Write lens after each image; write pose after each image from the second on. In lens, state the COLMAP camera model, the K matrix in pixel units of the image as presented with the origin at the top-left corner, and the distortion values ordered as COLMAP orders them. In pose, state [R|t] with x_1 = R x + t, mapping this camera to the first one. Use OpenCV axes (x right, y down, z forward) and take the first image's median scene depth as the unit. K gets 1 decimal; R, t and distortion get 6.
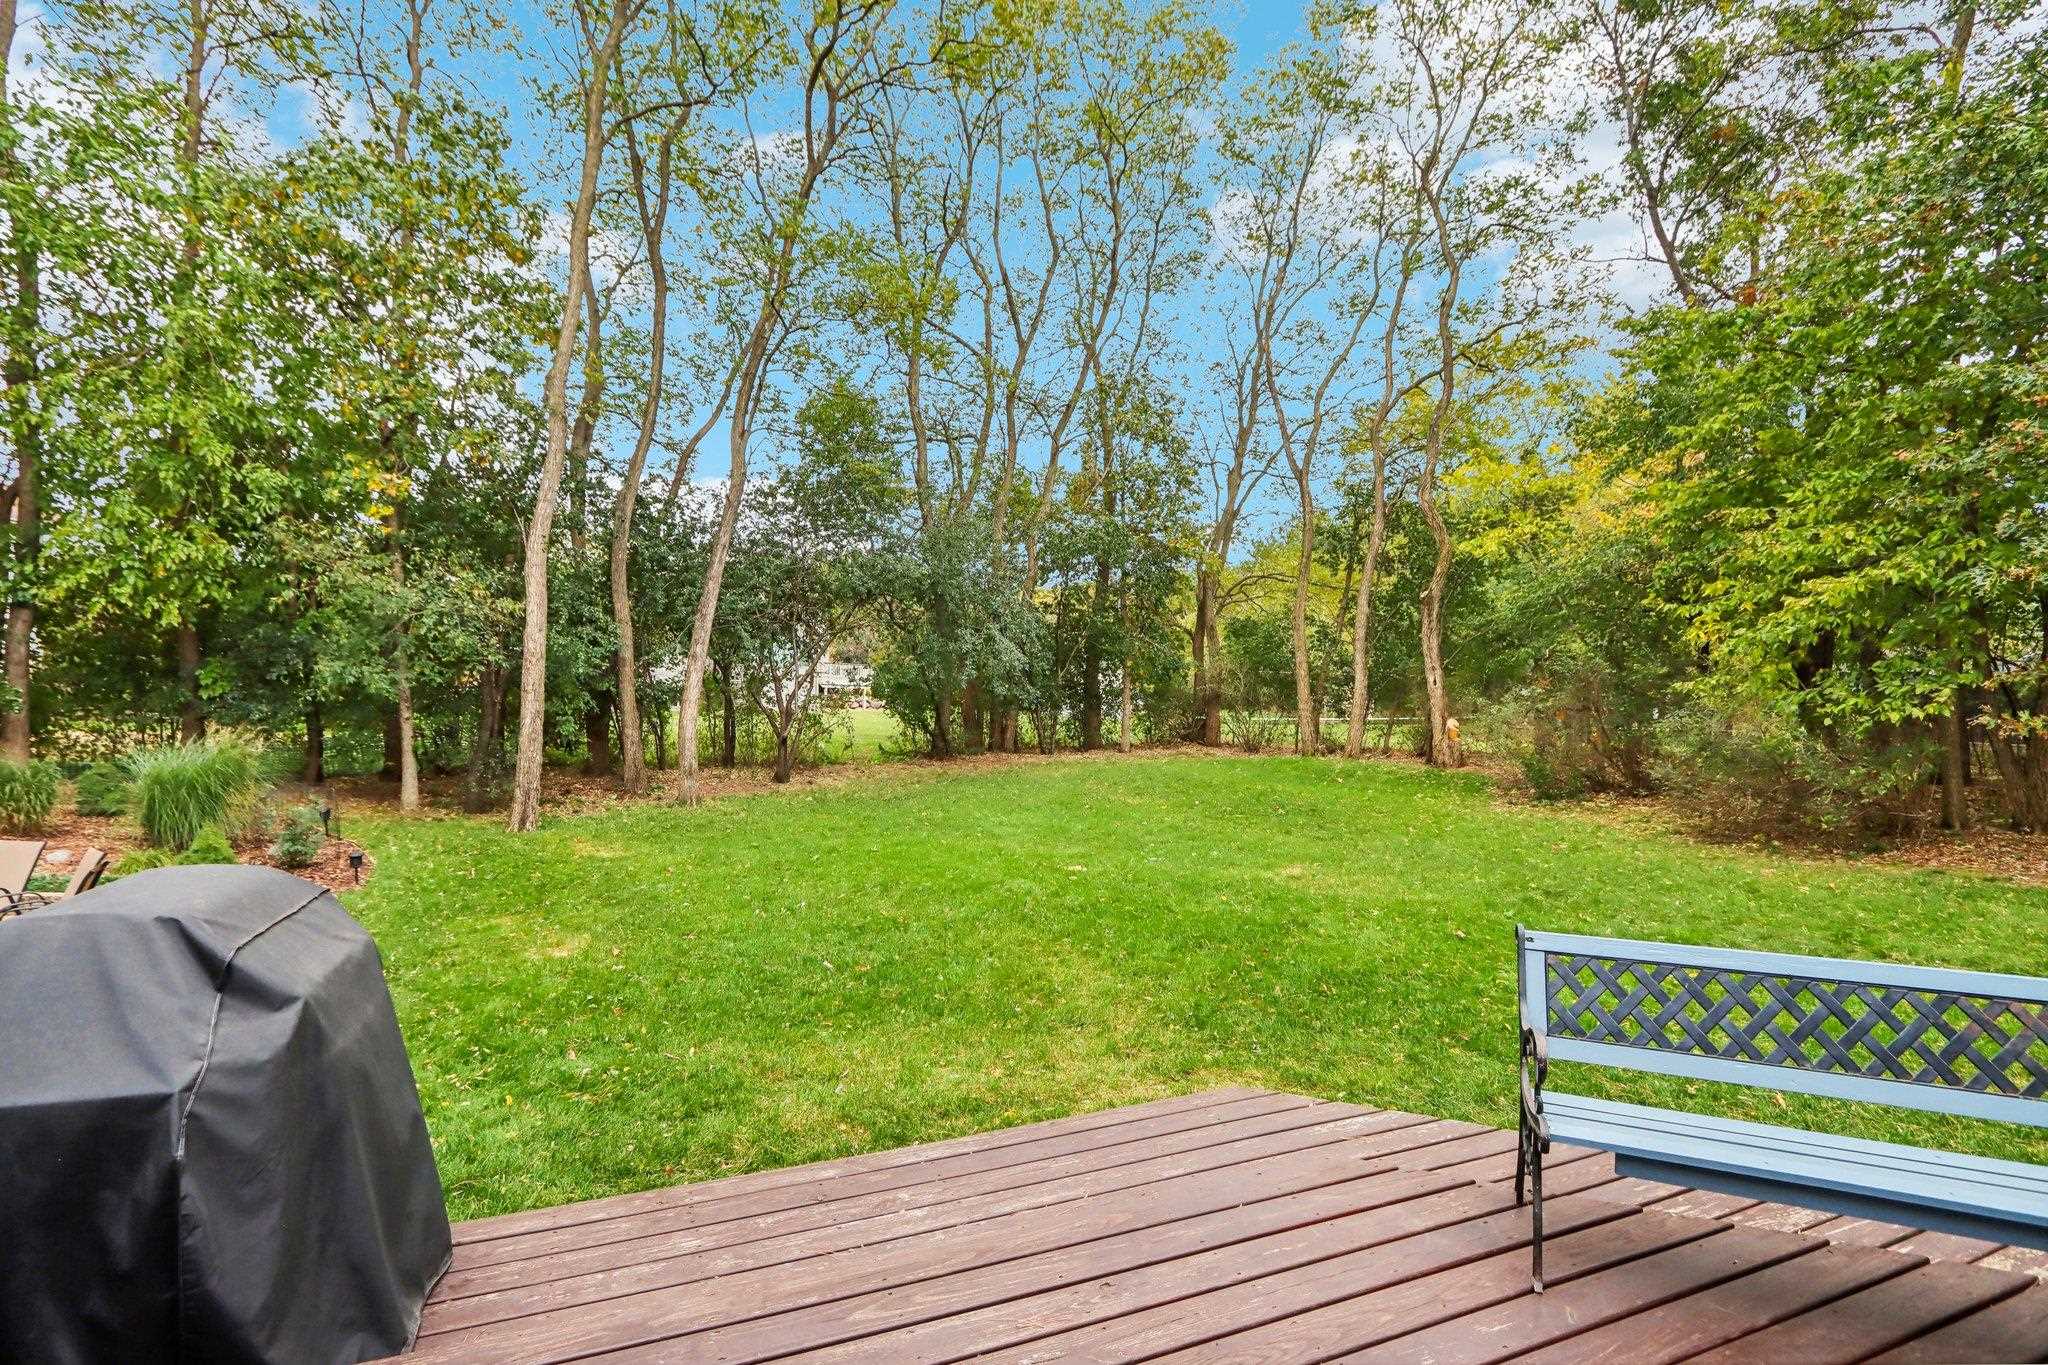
lens RADIAL K [[981.5, 0, 1015.1], [0, 981.5, 730.1], [0, 0, 1]] dist [-0.019972, 0.000574]
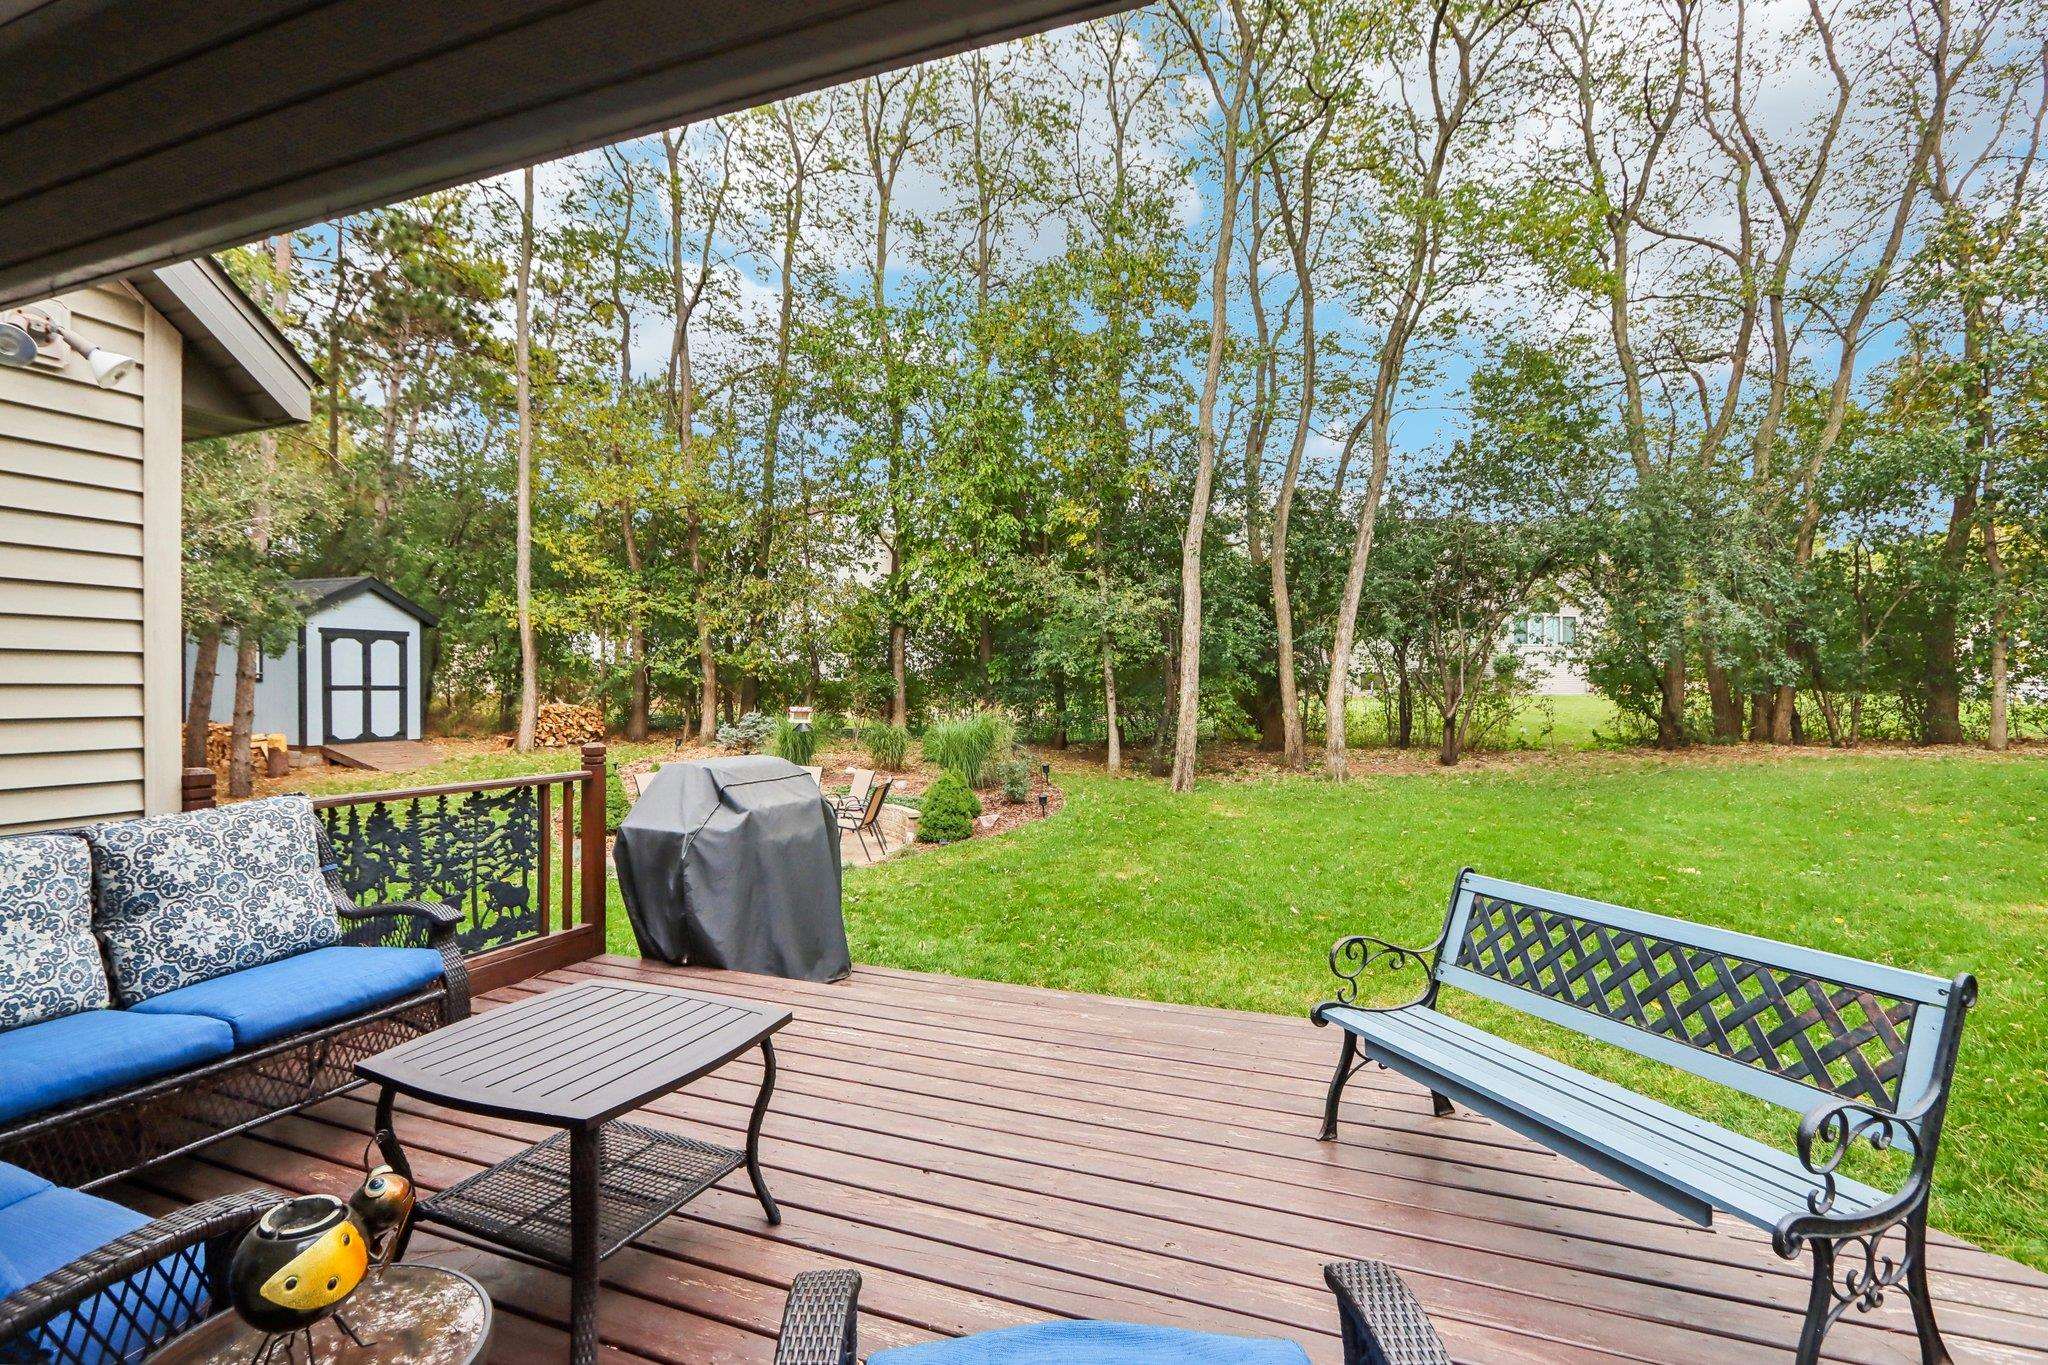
lens RADIAL K [[1005.1, 0, 970.1], [0, 1005.1, 699.5], [0, 0, 1]] dist [0.001885, 0.000224]
pose [[0.689976, 0.000382, -0.723832, 0.190257], [-0.013028, 0.999844, -0.011890, 0.008235], [0.723715, 0.017634, 0.689874, -0.029787]]
